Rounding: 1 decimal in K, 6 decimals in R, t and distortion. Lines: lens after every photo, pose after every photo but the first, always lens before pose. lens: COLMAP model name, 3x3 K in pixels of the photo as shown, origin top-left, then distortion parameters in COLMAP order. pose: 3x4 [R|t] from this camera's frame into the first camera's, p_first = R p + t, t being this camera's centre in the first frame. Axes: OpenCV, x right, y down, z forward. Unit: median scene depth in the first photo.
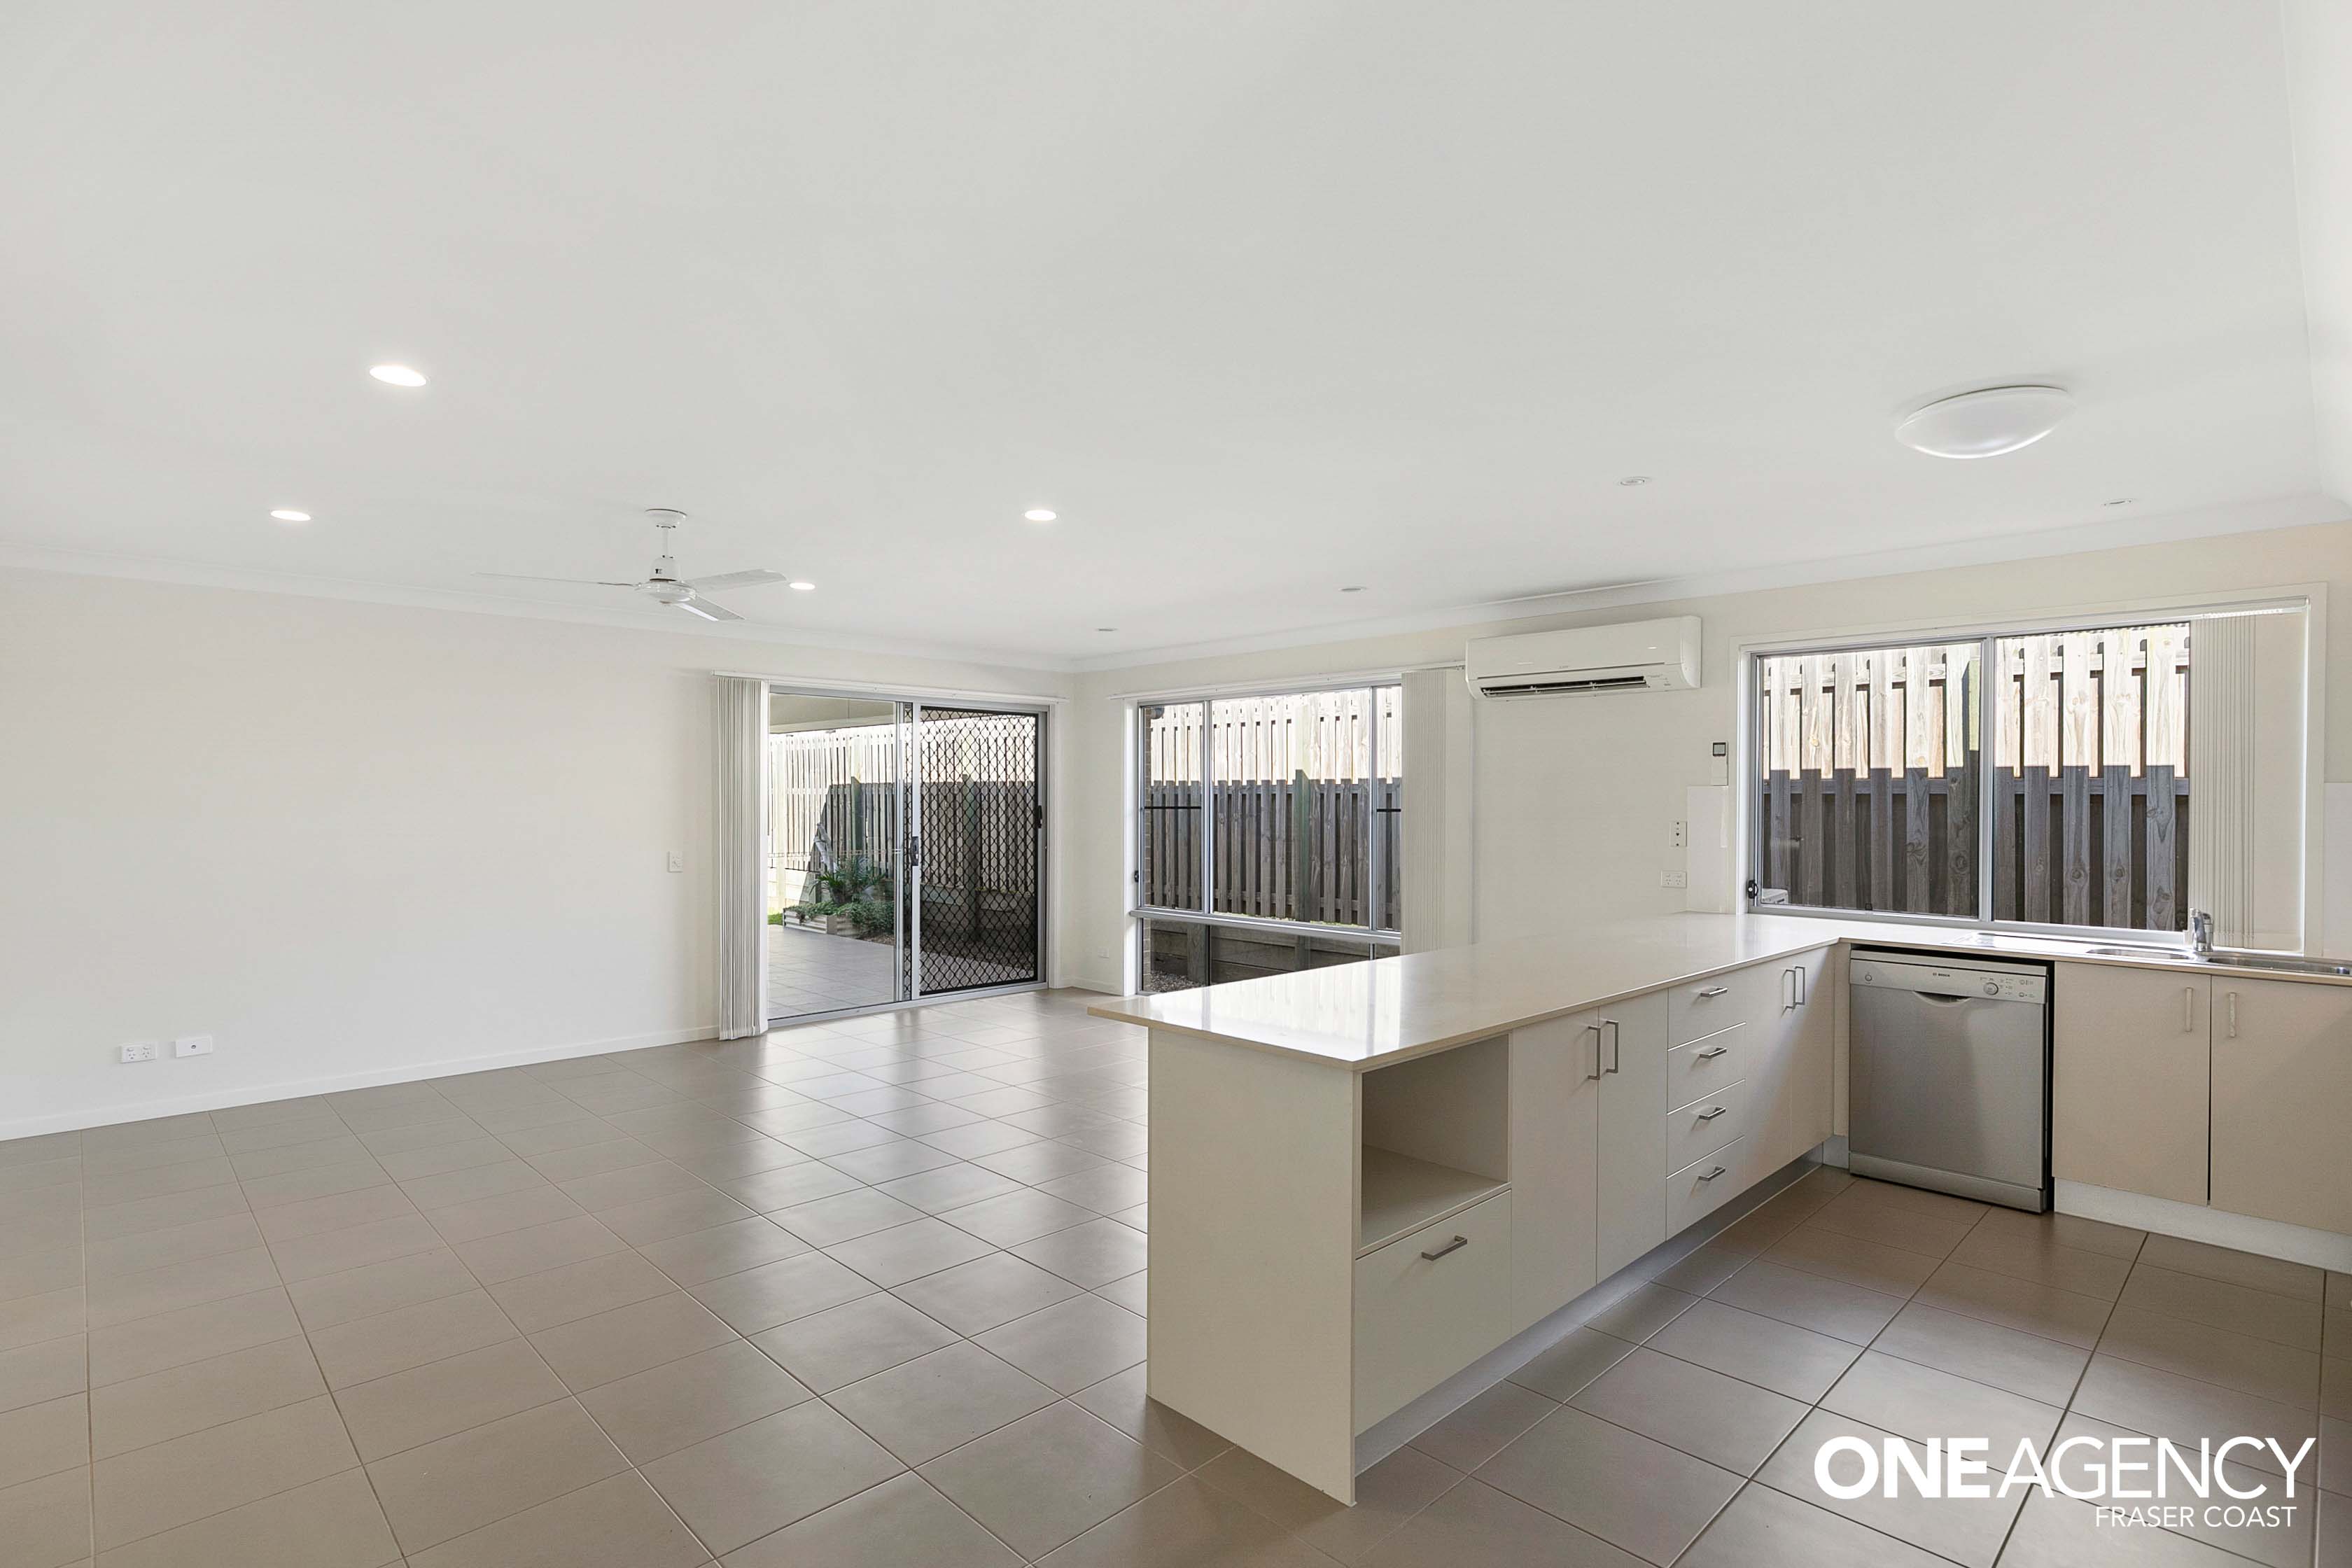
lens RADIAL K [[1142.1, 0, 1185.5], [0, 1142.1, 795.6], [0, 0, 1]] dist [0.004626, -0.000141]
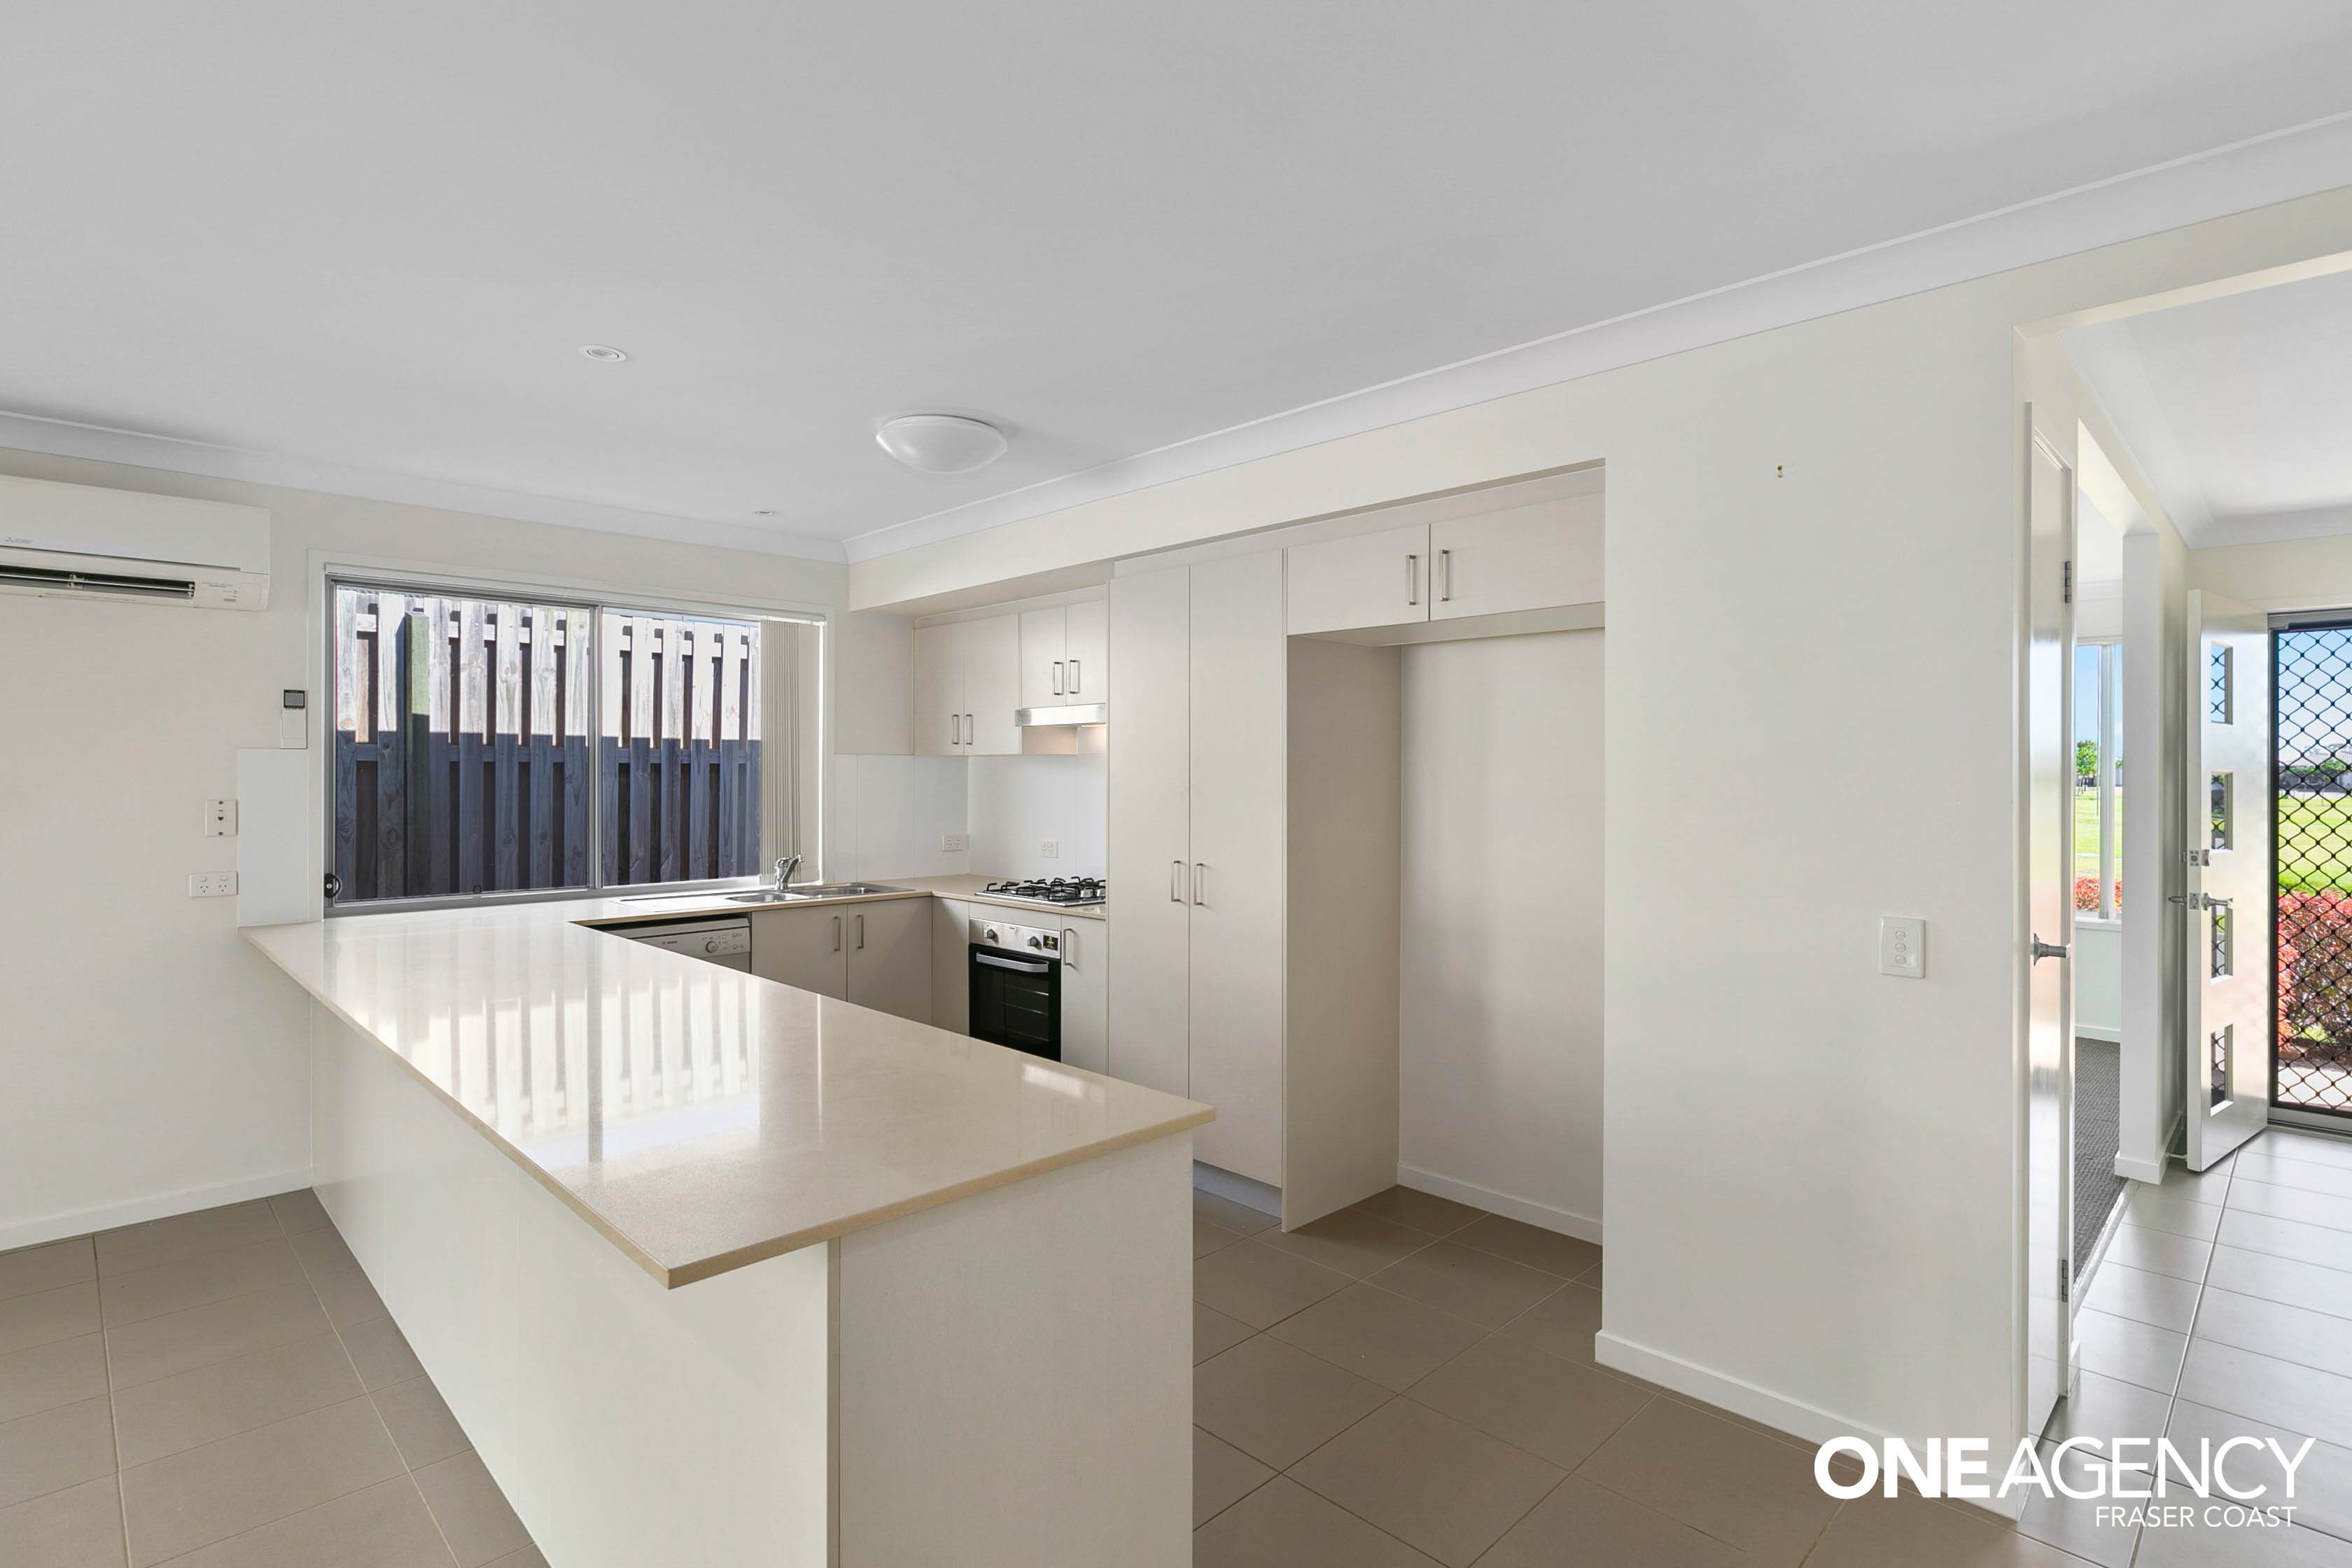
lens RADIAL K [[1142.1, 0, 1188.9], [0, 1142.1, 779.7], [0, 0, 1]] dist [0.004626, -0.000141]
pose [[-0.022146, -0.012259, 0.999680, -0.265912], [-0.007402, 0.999899, 0.012098, -0.002435], [-0.999727, -0.007132, -0.022235, 0.418476]]
